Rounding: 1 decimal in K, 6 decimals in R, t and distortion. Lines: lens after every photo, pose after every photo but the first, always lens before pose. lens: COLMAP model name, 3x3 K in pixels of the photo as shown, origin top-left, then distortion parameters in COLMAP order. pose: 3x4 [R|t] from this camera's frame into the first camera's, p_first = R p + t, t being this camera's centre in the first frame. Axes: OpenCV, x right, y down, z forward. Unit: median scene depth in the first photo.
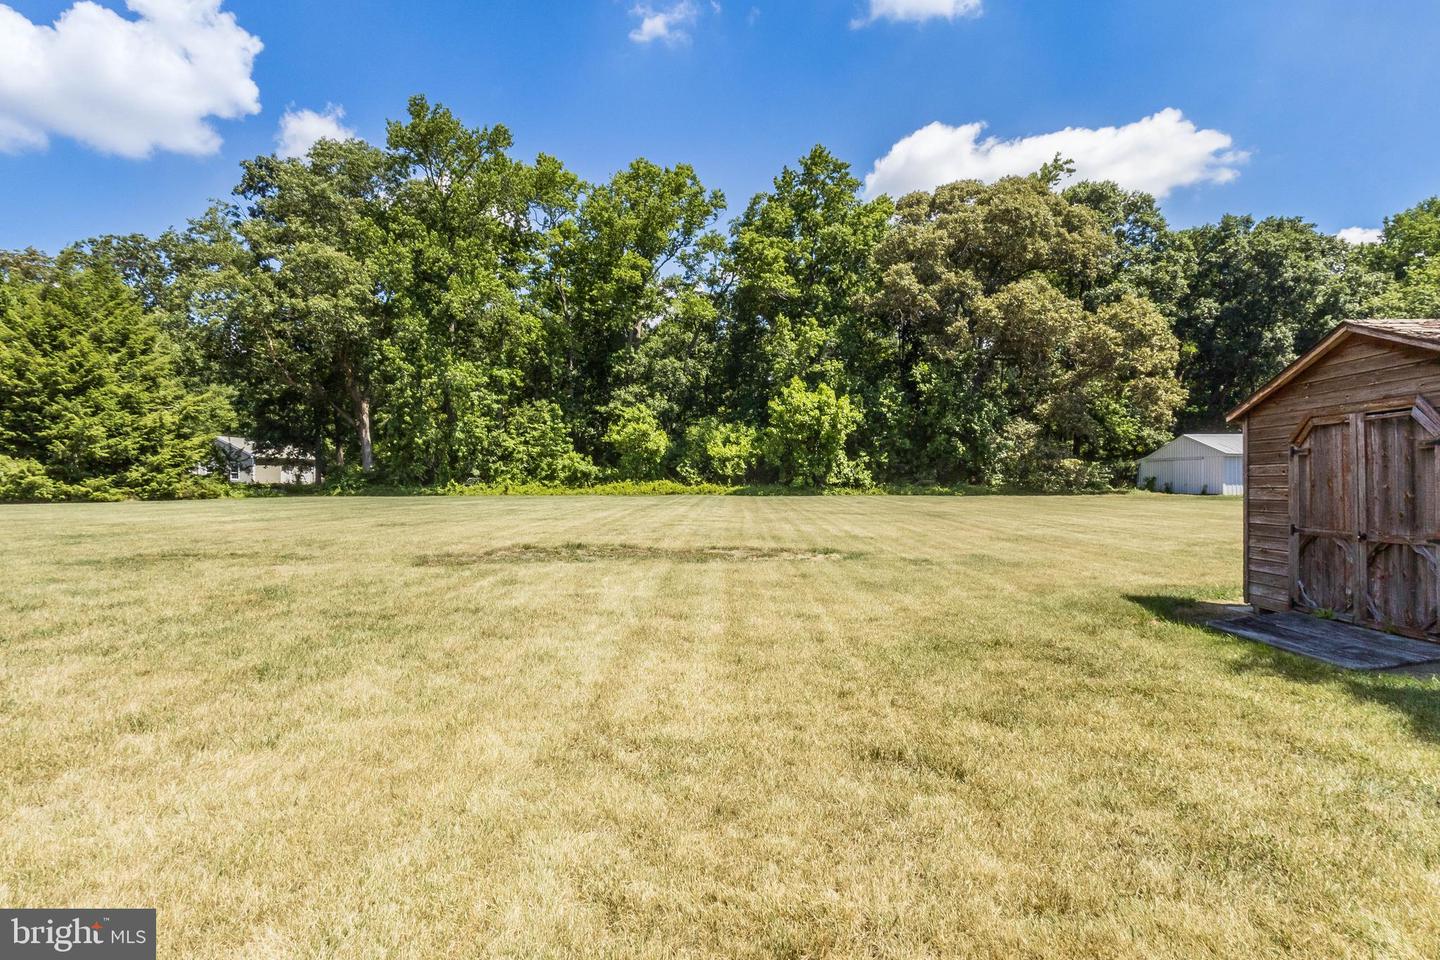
lens RADIAL K [[670.4, 0, 722.9], [0, 670.4, 484.8], [0, 0, 1]] dist [0.011912, 0.000071]
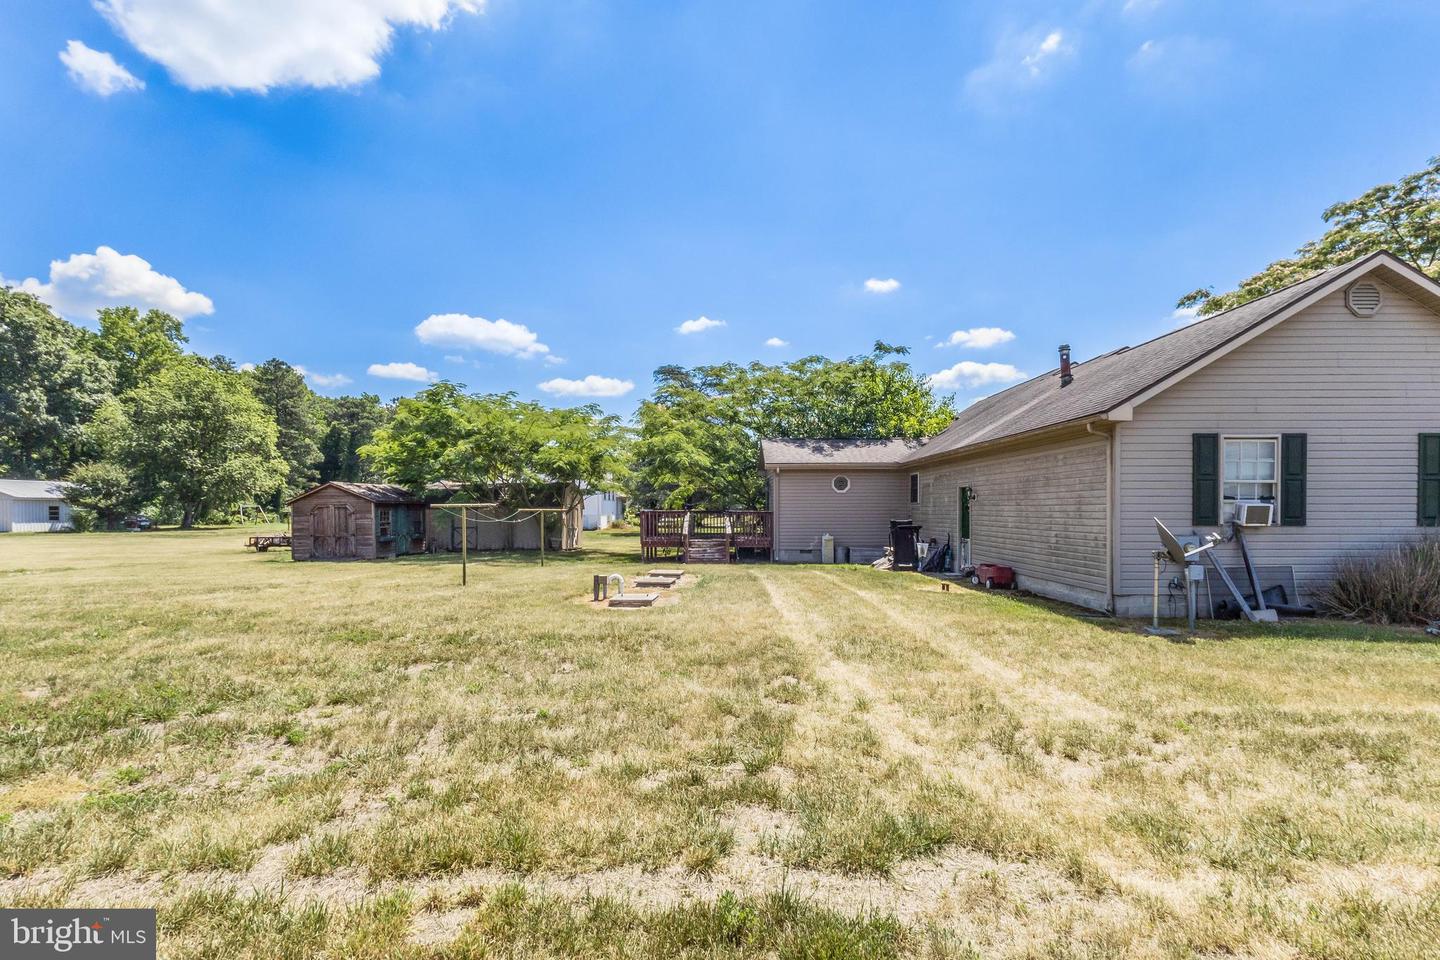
lens RADIAL K [[670.4, 0, 722.9], [0, 670.4, 484.8], [0, 0, 1]] dist [0.011912, 0.000071]
pose [[-0.049355, 0.027466, 0.998404, -0.441418], [0.020068, 0.999447, -0.026503, -0.010140], [-0.998580, 0.018728, -0.049879, -0.155699]]
